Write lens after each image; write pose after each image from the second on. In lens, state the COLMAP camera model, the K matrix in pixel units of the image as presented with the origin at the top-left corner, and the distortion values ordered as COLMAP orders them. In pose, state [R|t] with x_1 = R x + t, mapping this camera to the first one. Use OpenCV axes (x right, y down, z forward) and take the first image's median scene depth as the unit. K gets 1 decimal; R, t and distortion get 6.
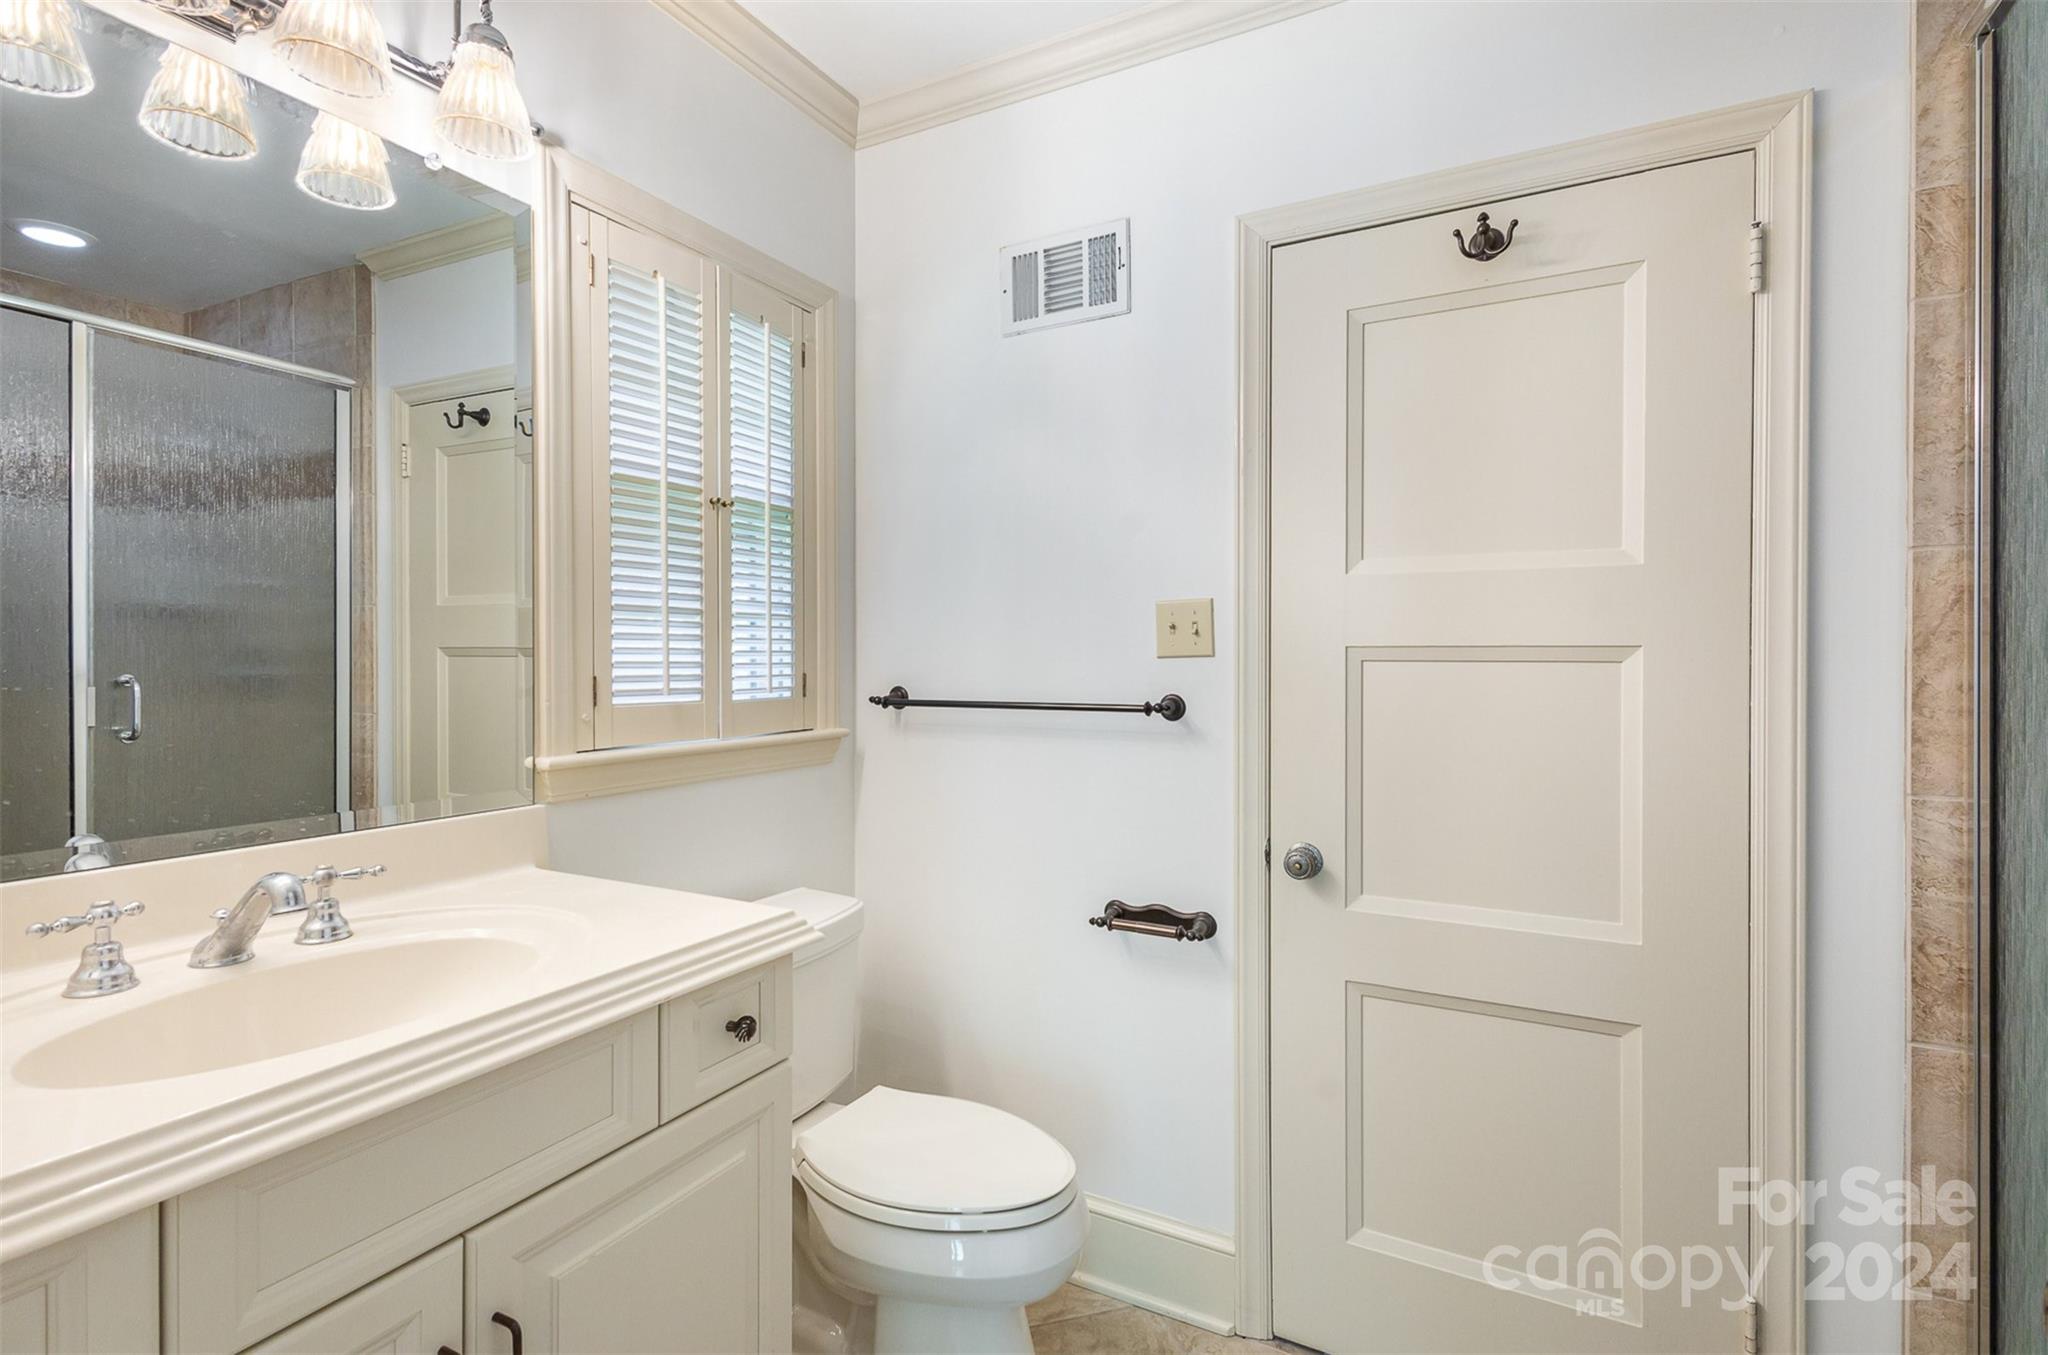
lens RADIAL K [[976.1, 0, 1035.7], [0, 976.1, 664.7], [0, 0, 1]] dist [0.019359, -0.000478]
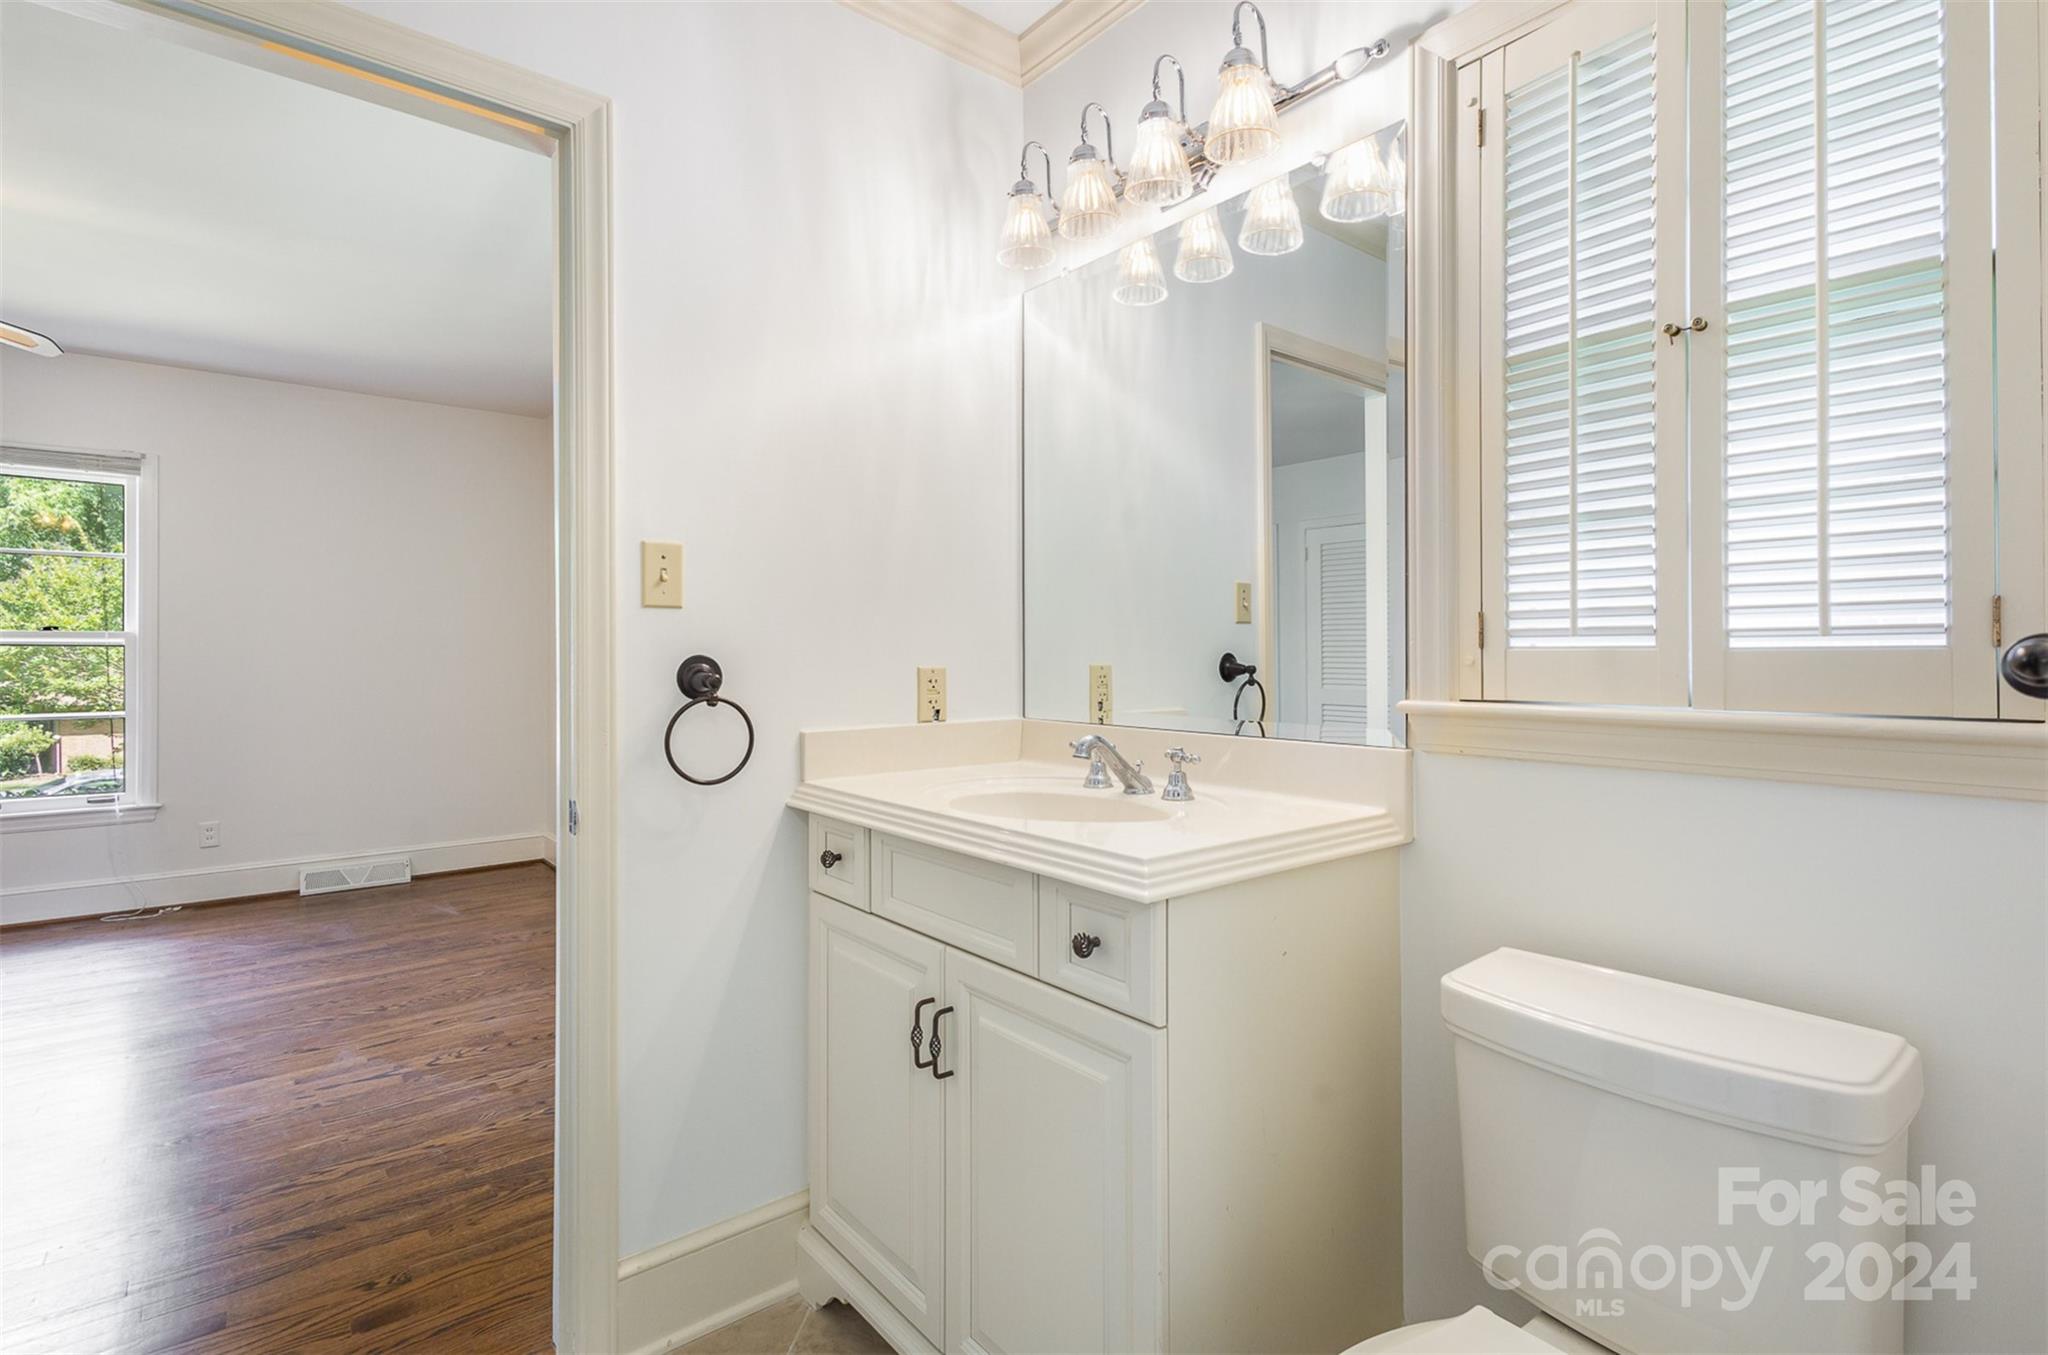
lens RADIAL K [[976.1, 0, 1025.9], [0, 976.1, 664.4], [0, 0, 1]] dist [0.019359, -0.000478]
pose [[-0.403459, 0.012680, -0.914910, 0.428557], [-0.002716, 0.999883, 0.015055, 0.040206], [0.914994, 0.008559, -0.403377, 0.883654]]
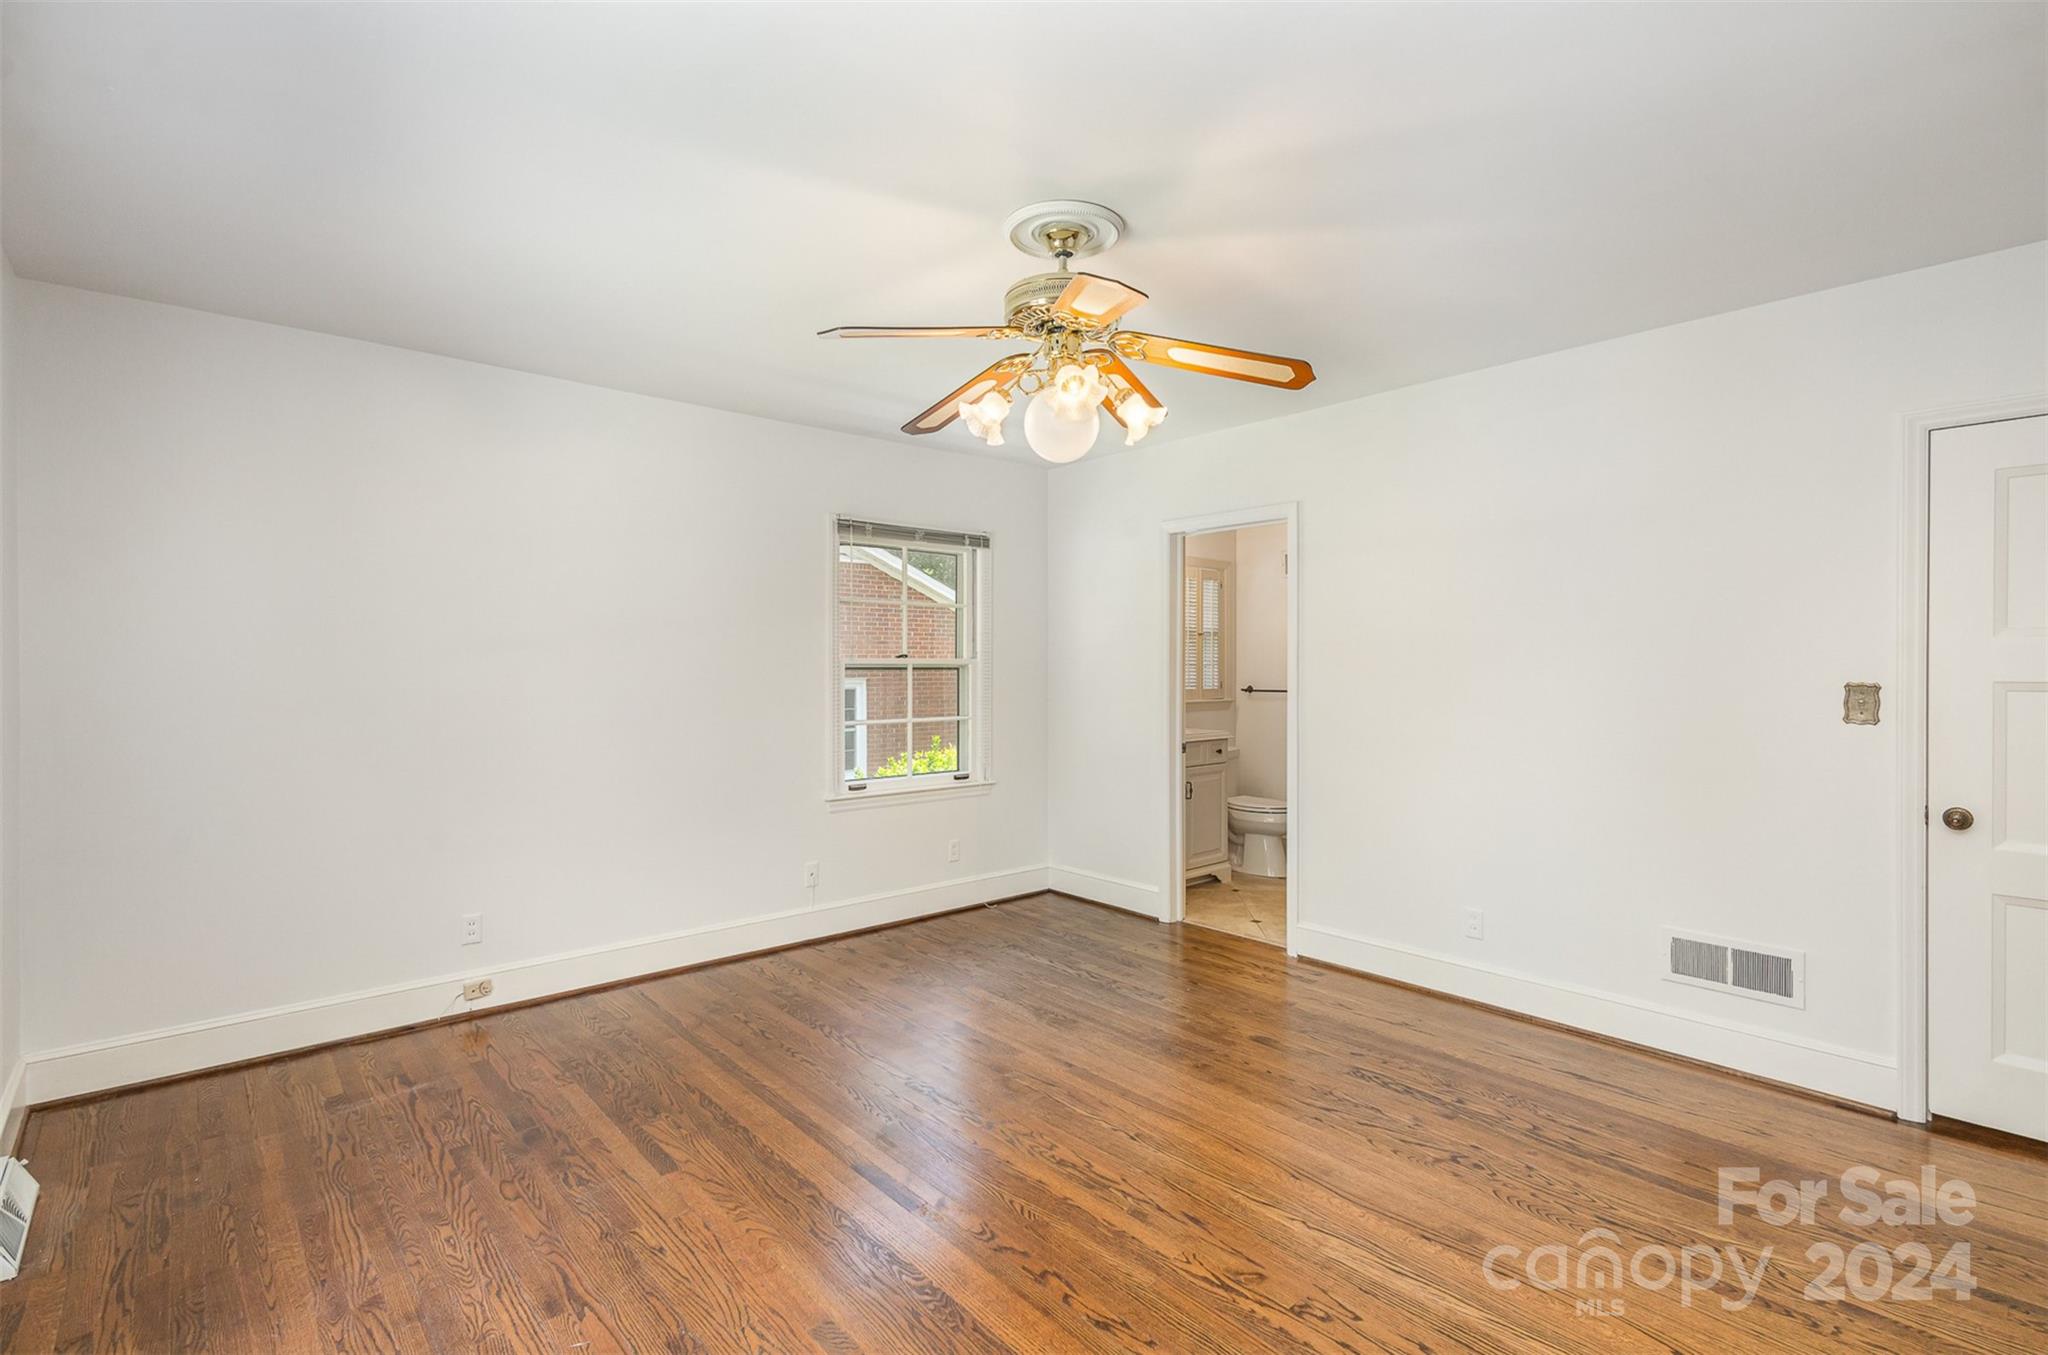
lens RADIAL K [[976.1, 0, 1024.1], [0, 976.1, 661.2], [0, 0, 1]] dist [0.019359, -0.000478]
pose [[0.933062, 0.007930, -0.359628, 0.380056], [-0.008885, 0.999960, -0.001003, -0.057830], [0.359606, 0.004131, 0.933095, -2.681478]]
